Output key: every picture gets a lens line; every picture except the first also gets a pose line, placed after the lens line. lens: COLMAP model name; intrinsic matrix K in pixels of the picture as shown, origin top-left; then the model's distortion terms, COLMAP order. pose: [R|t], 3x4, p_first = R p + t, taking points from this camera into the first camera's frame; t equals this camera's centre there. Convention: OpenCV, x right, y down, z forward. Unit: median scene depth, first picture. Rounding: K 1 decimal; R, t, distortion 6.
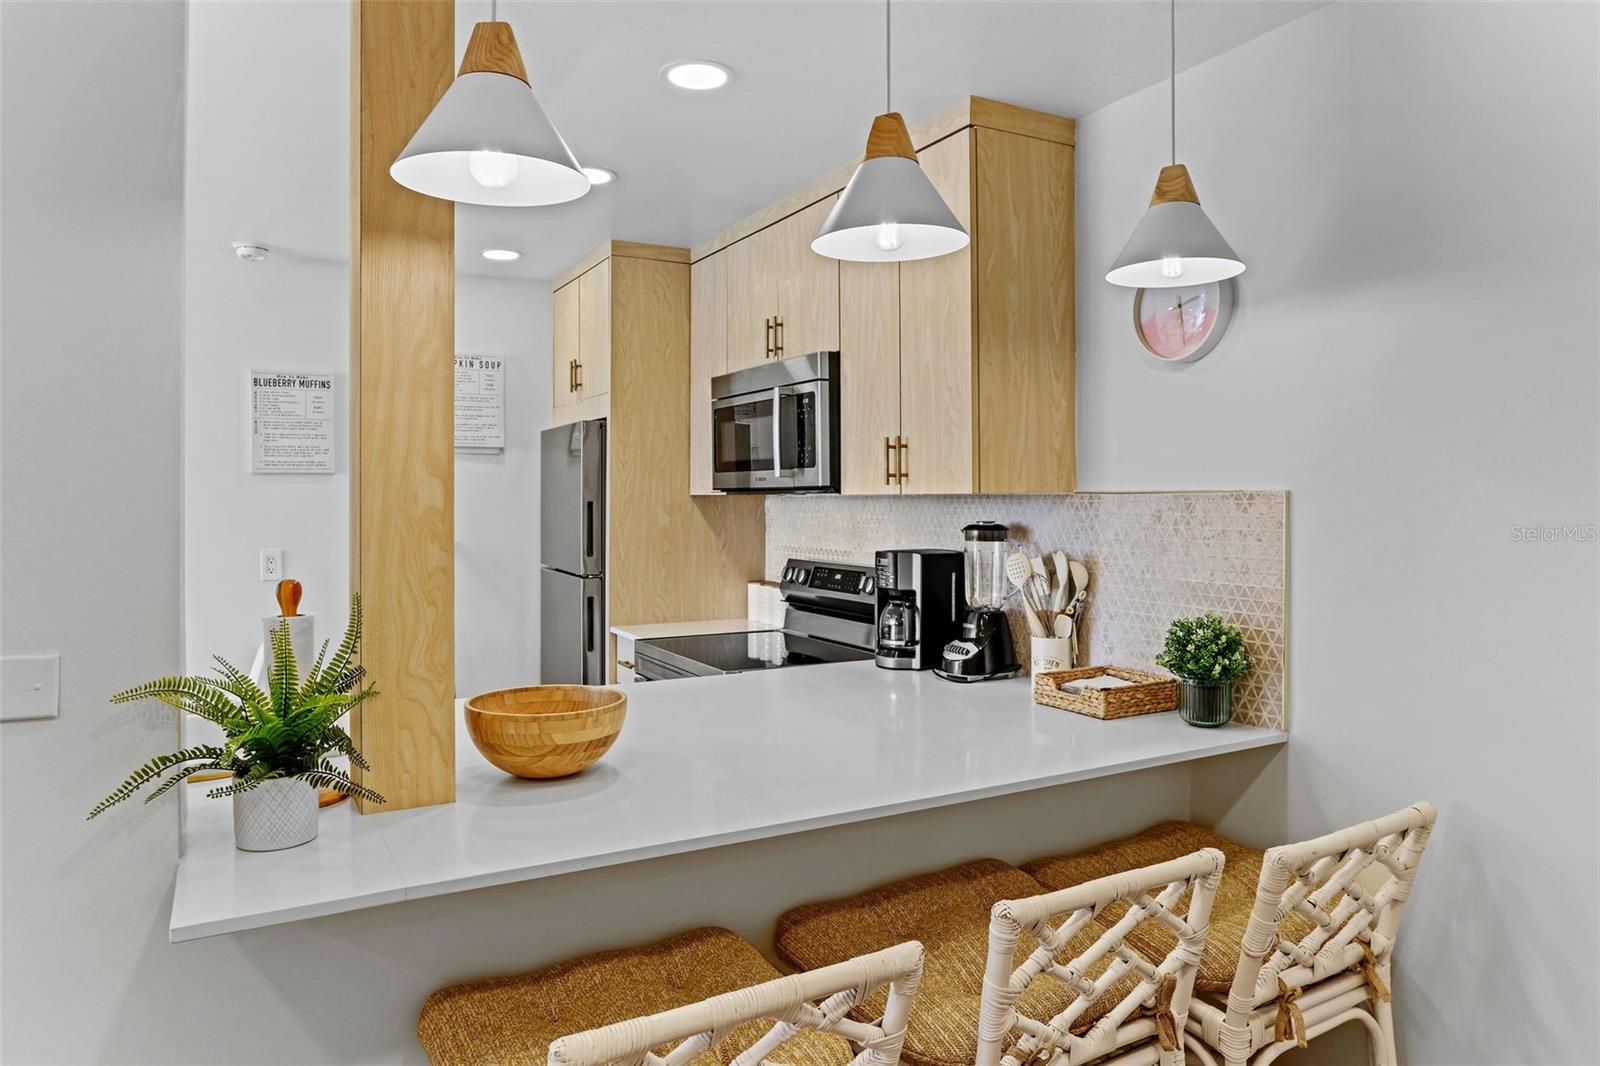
lens RADIAL K [[1030.3, 0, 800.7], [0, 1030.3, 493.0], [0, 0, 1]] dist [-0.000431, -0.000058]
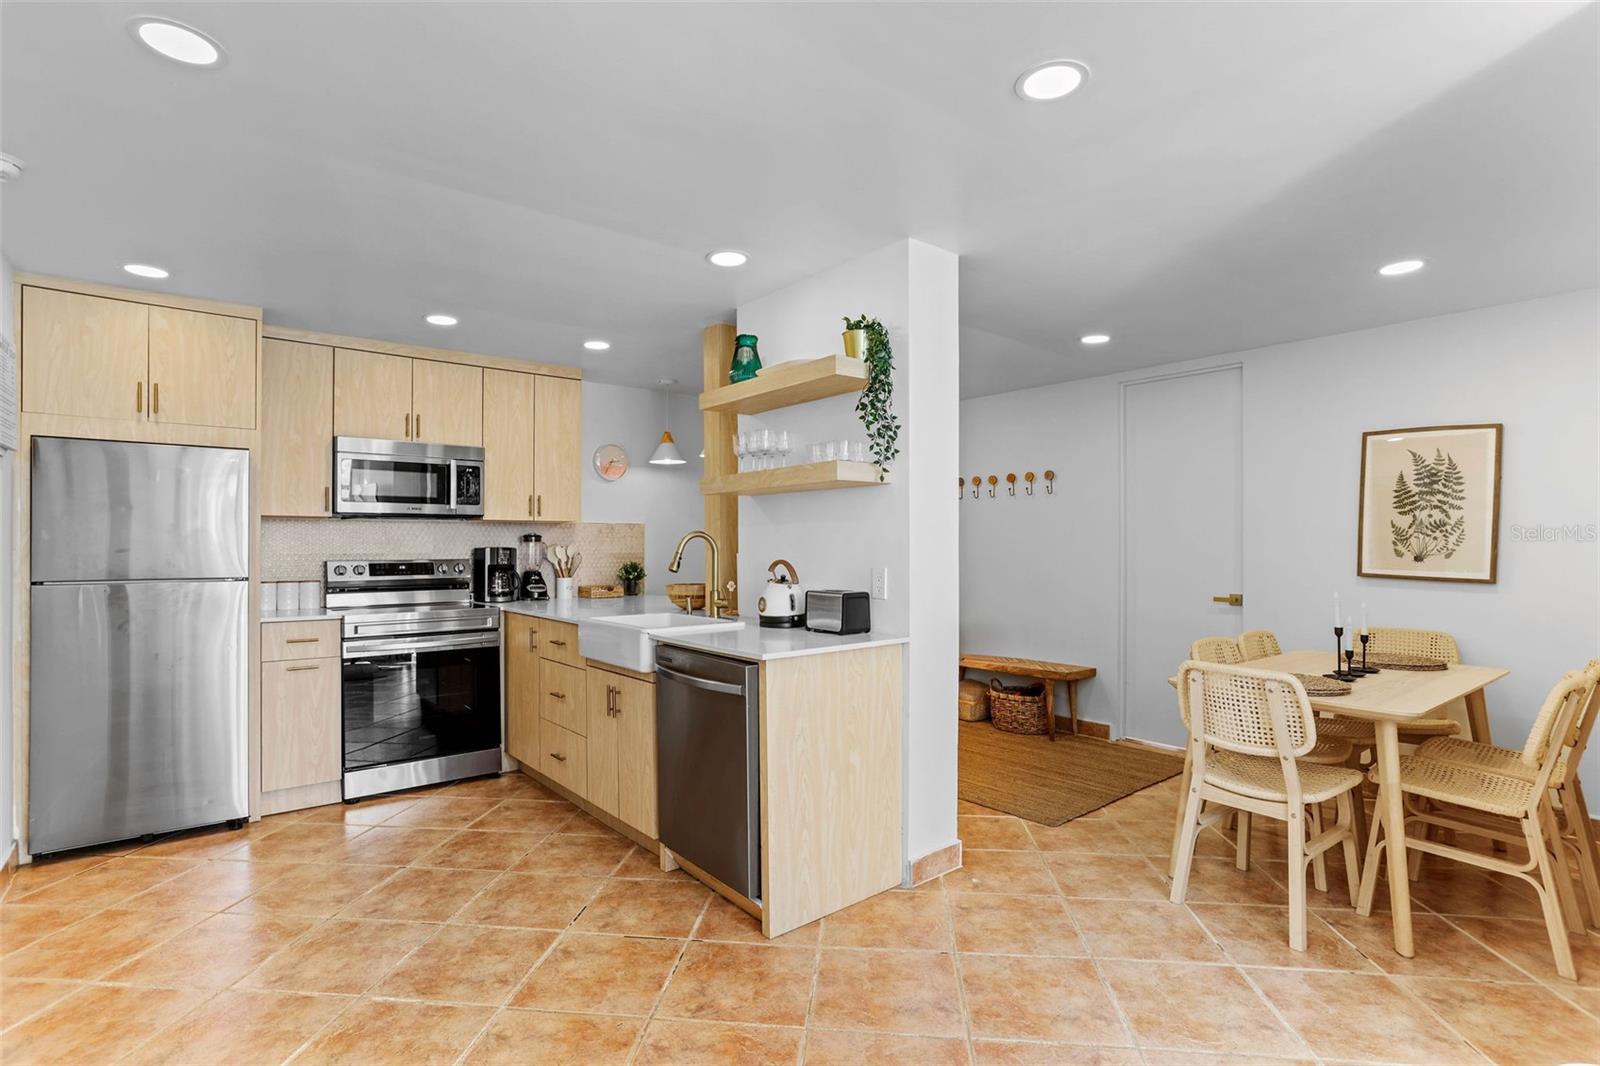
lens RADIAL K [[796.9, 0, 798.6], [0, 796.9, 542.9], [0, 0, 1]] dist [-0.038155, 0.034212]
pose [[-0.168196, 0.008349, 0.985718, -1.732455], [-0.001814, 0.999960, -0.008779, 0.064644], [-0.985752, -0.003265, -0.168174, 0.711680]]
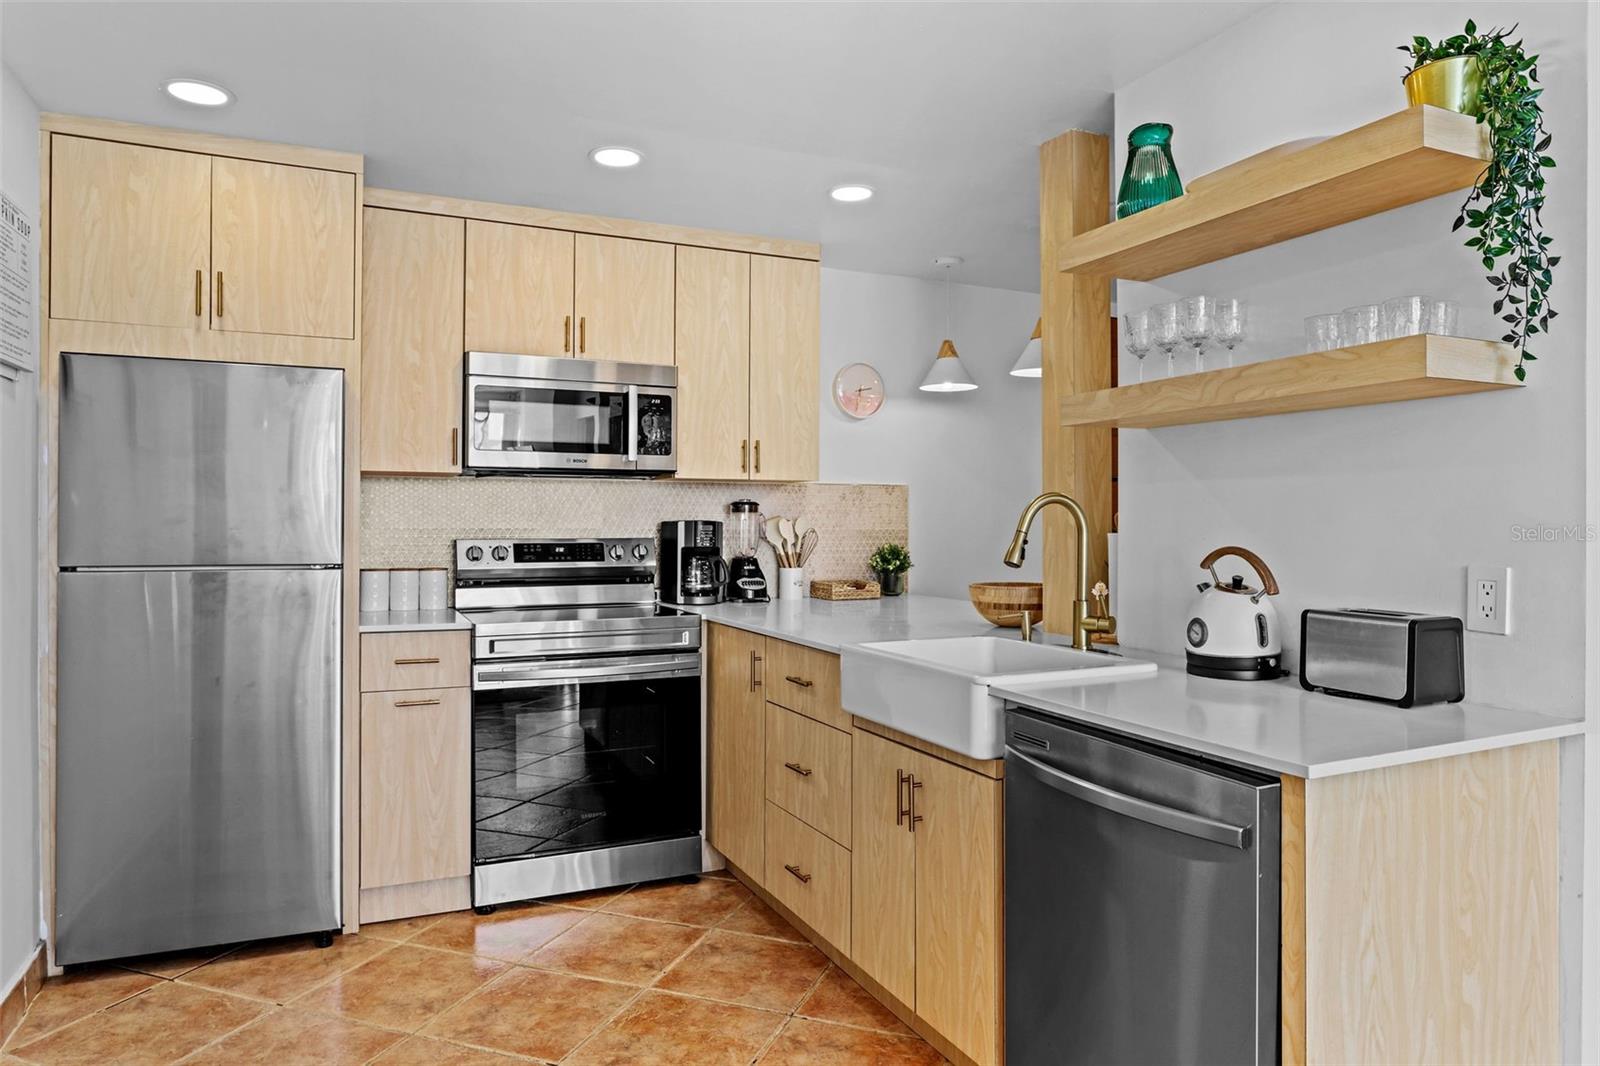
lens RADIAL K [[1033.3, 0, 802.7], [0, 1033.3, 514.2], [0, 0, 1]] dist [0.000034, 0.002346]
pose [[0.069164, 0.010810, 0.997547, -1.369837], [-0.008195, 0.999914, -0.010268, 0.065270], [-0.997572, -0.007465, 0.069247, 0.814899]]
